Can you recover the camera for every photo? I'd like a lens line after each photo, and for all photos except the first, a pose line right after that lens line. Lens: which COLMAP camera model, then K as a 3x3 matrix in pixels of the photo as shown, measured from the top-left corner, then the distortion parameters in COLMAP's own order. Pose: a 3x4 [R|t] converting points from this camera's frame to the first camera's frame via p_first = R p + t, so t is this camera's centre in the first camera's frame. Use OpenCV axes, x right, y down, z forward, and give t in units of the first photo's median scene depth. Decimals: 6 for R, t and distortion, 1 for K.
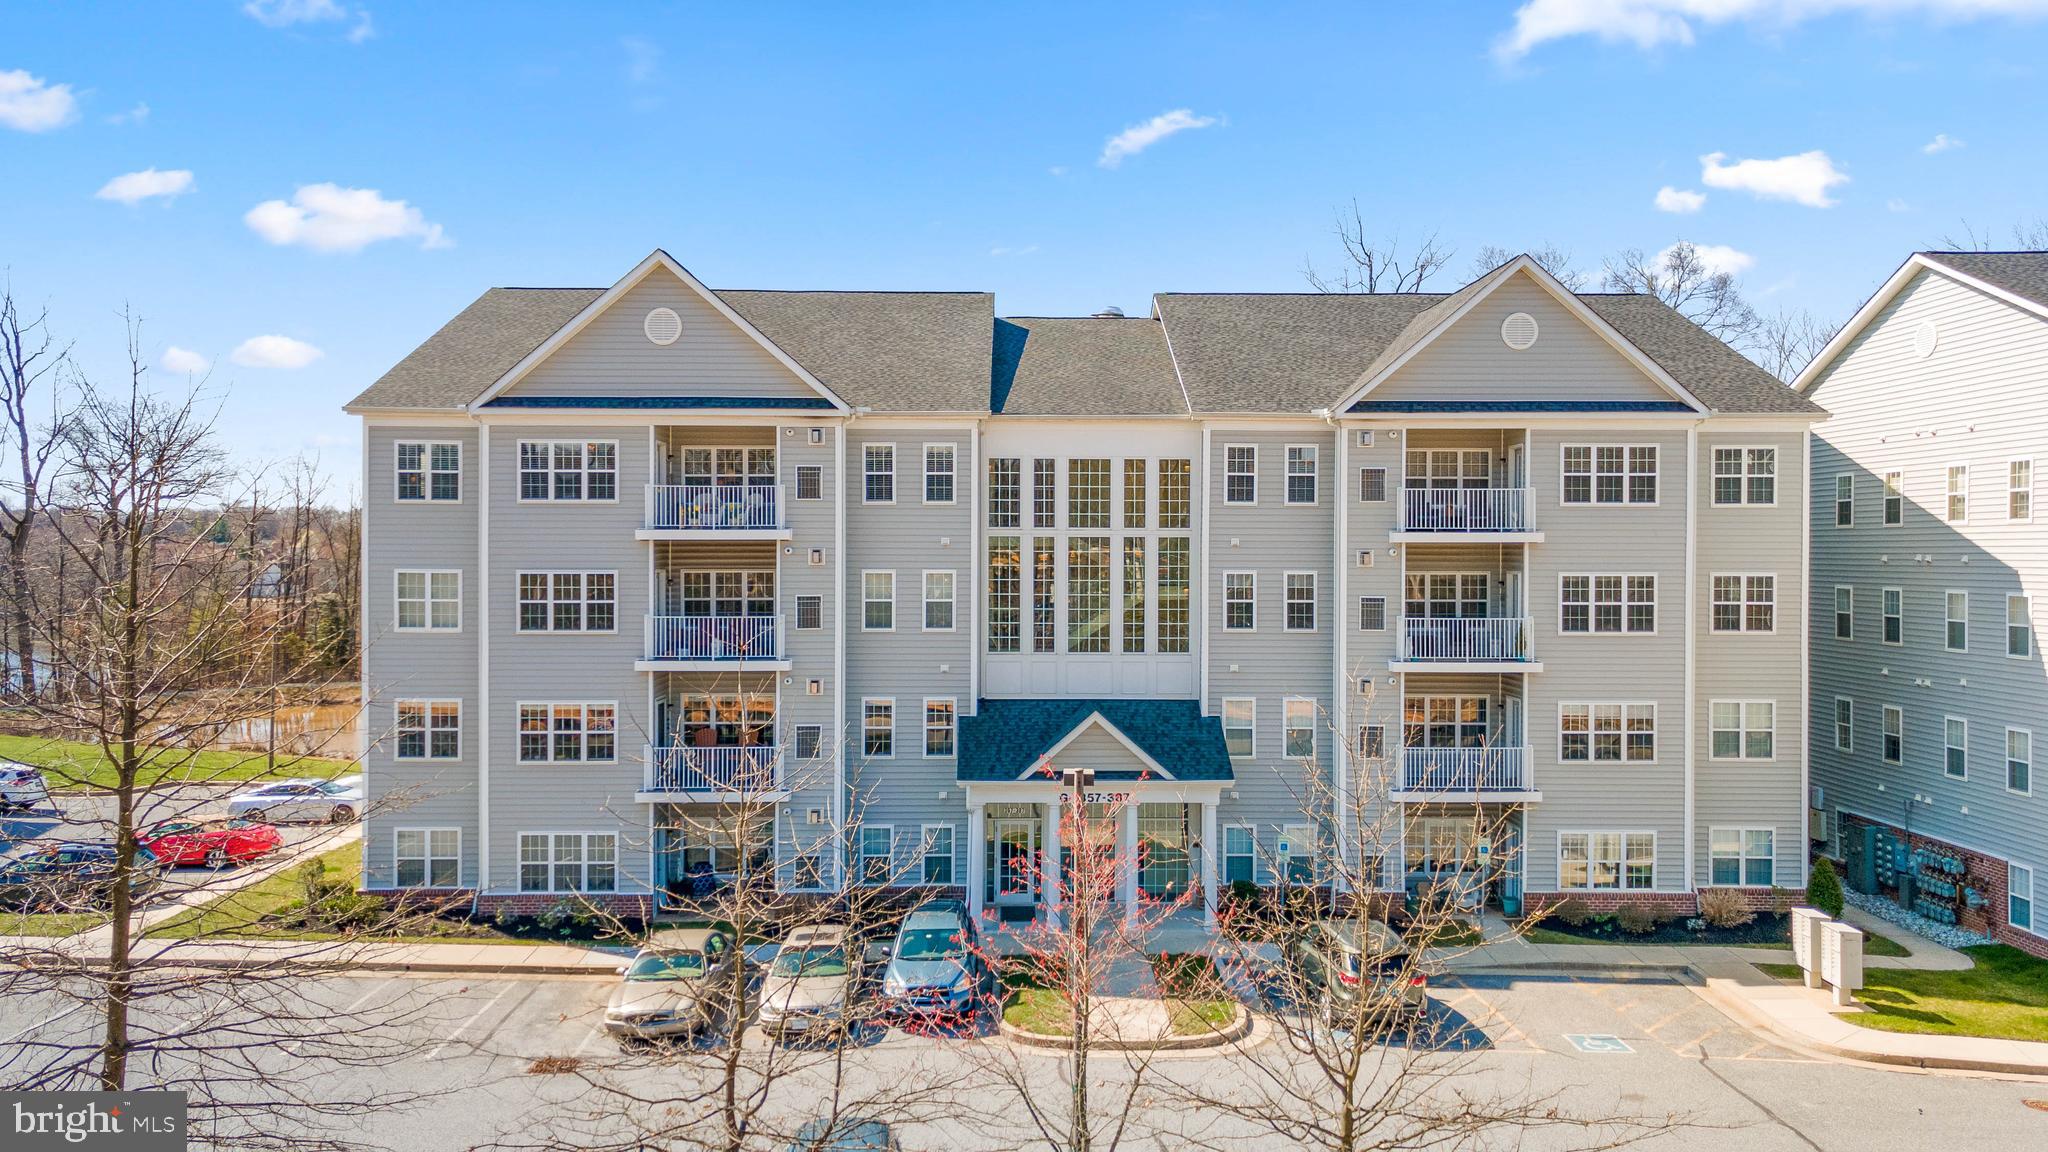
lens RADIAL K [[1453.9, 0, 1024.0], [0, 1453.9, 576.0], [0, 0, 1]] dist [0.036719, 0.032508]
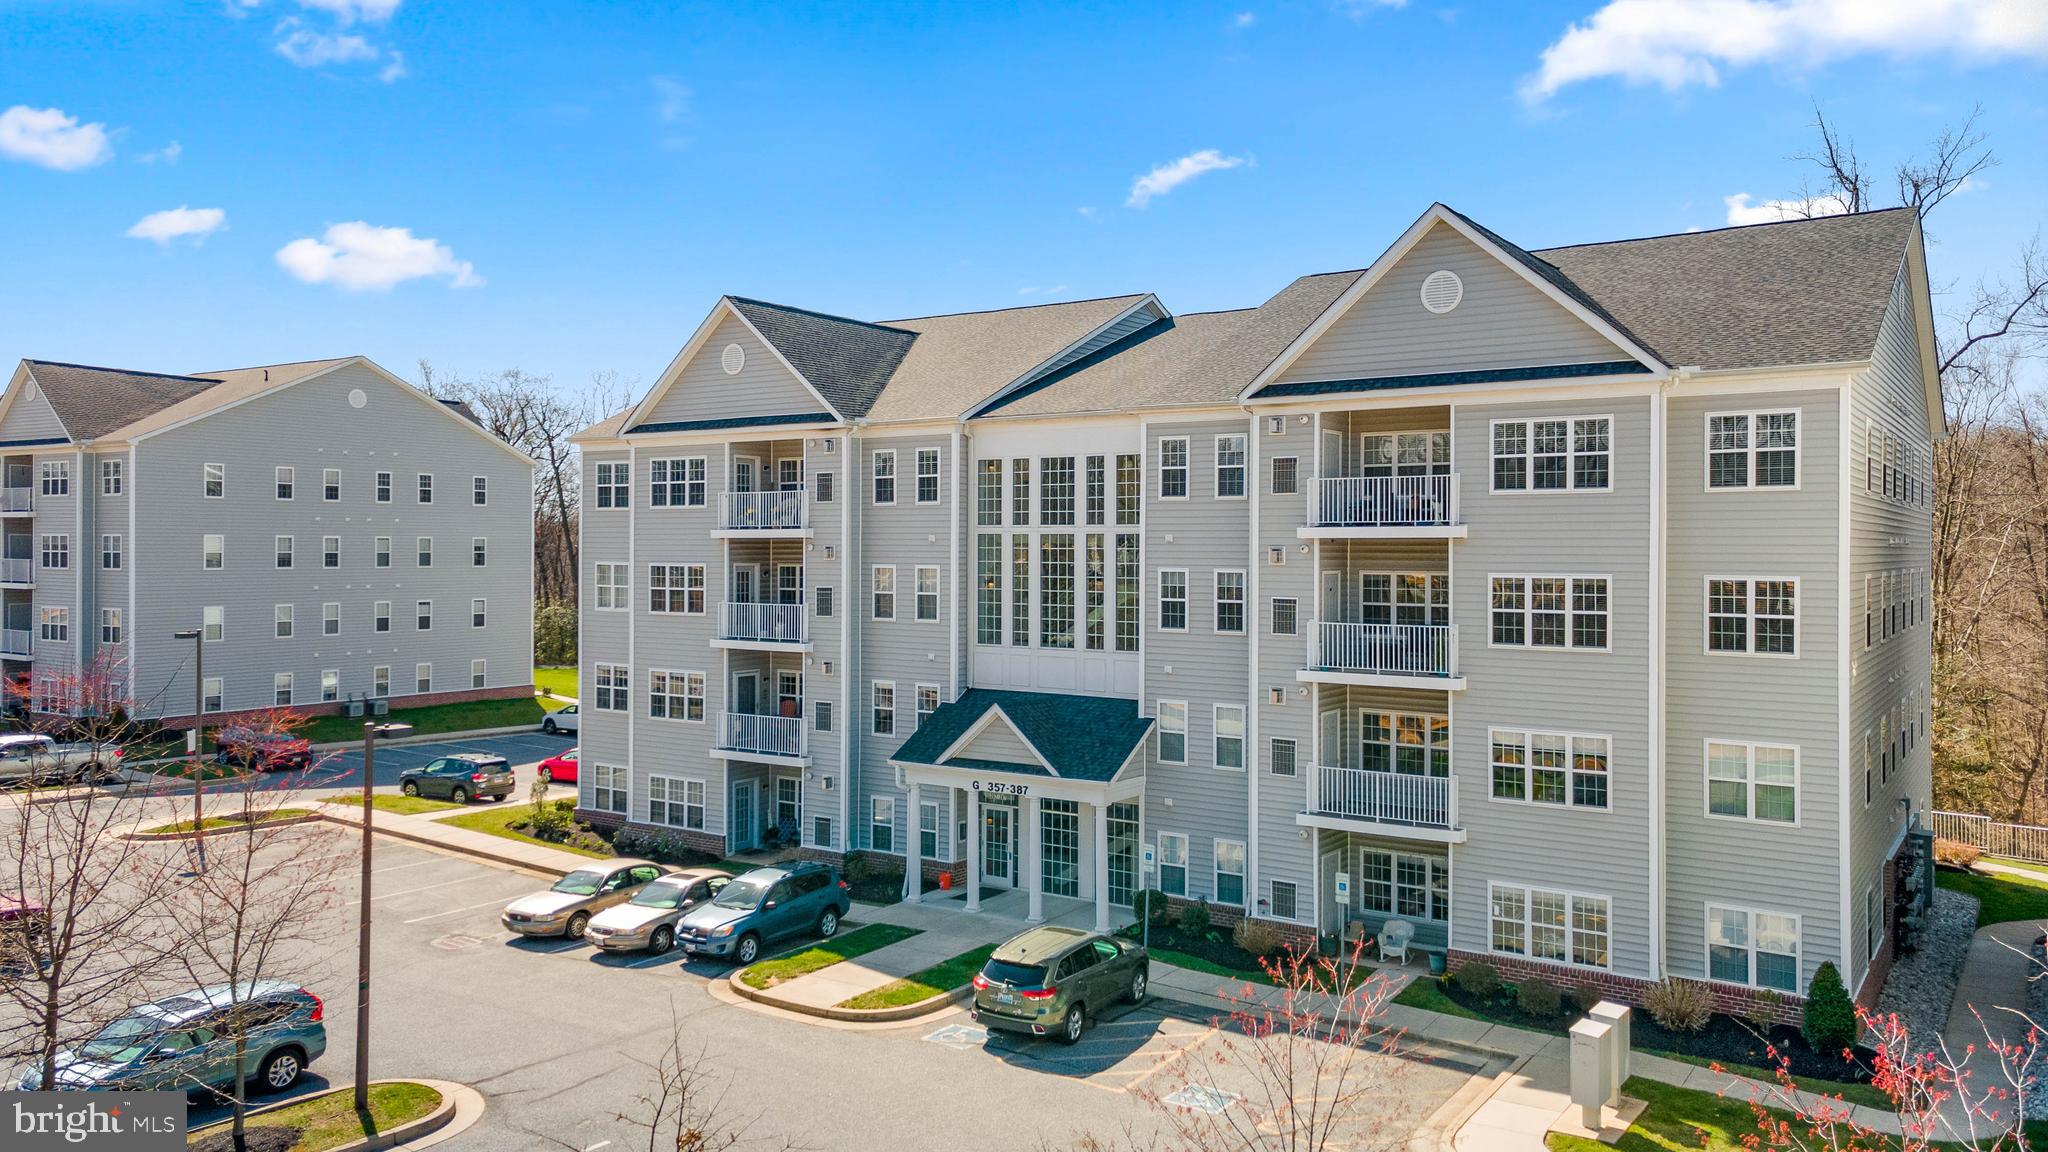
lens RADIAL K [[1459.8, 0, 1029.3], [0, 1459.8, 552.1], [0, 0, 1]] dist [0.037133, 0.000385]
pose [[0.822111, 0.001963, -0.569324, 0.626319], [-0.012328, 0.999821, -0.014353, 0.000743], [0.569194, 0.018818, 0.821988, 0.155089]]
